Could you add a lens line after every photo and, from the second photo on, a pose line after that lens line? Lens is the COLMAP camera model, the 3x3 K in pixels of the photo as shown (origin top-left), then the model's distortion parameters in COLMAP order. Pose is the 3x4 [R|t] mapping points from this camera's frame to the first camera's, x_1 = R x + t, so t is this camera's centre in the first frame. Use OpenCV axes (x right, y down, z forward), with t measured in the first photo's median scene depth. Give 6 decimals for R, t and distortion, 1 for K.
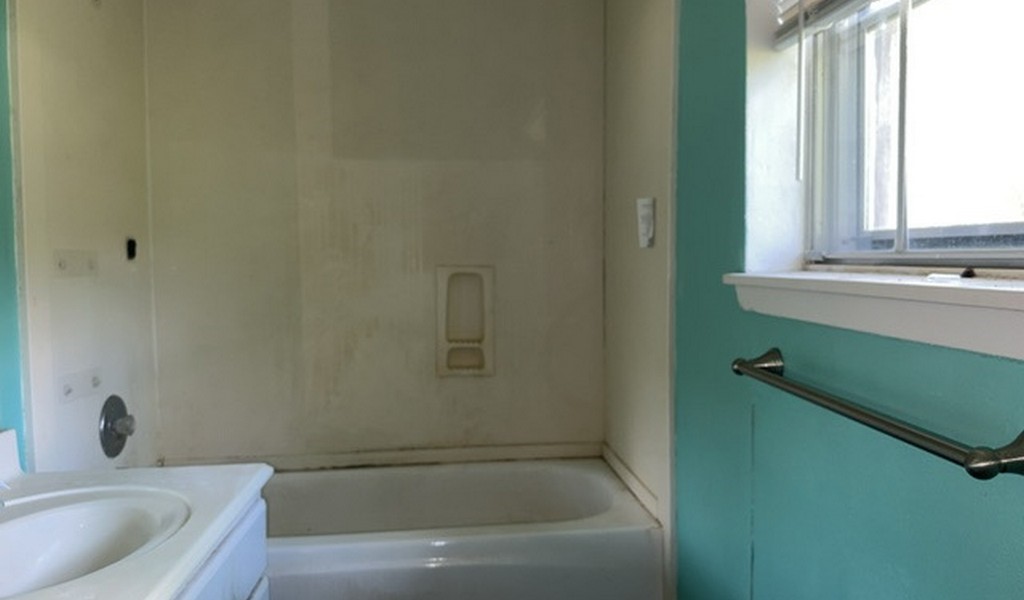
lens RADIAL K [[751.8, 0, 516.3], [0, 751.8, 301.3], [0, 0, 1]] dist [0.092965, -0.130727]
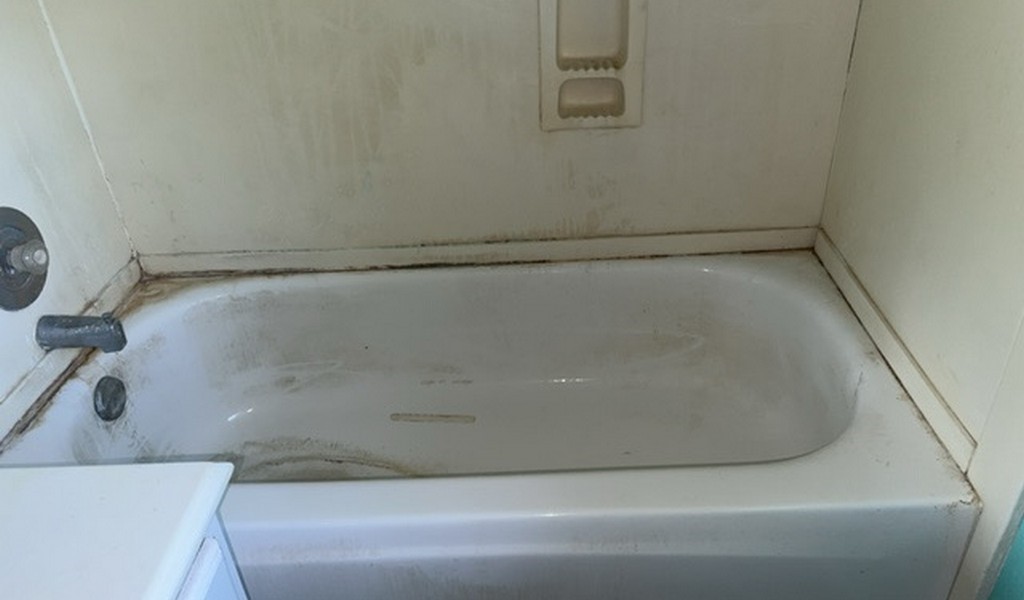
lens RADIAL K [[751.8, 0, 516.3], [0, 751.8, 301.3], [0, 0, 1]] dist [0.092965, -0.130727]
pose [[0.992240, 0.024037, -0.121992, -0.050542], [0.039594, 0.868978, 0.493265, -0.073917], [0.117865, -0.494267, 0.861283, 0.429456]]
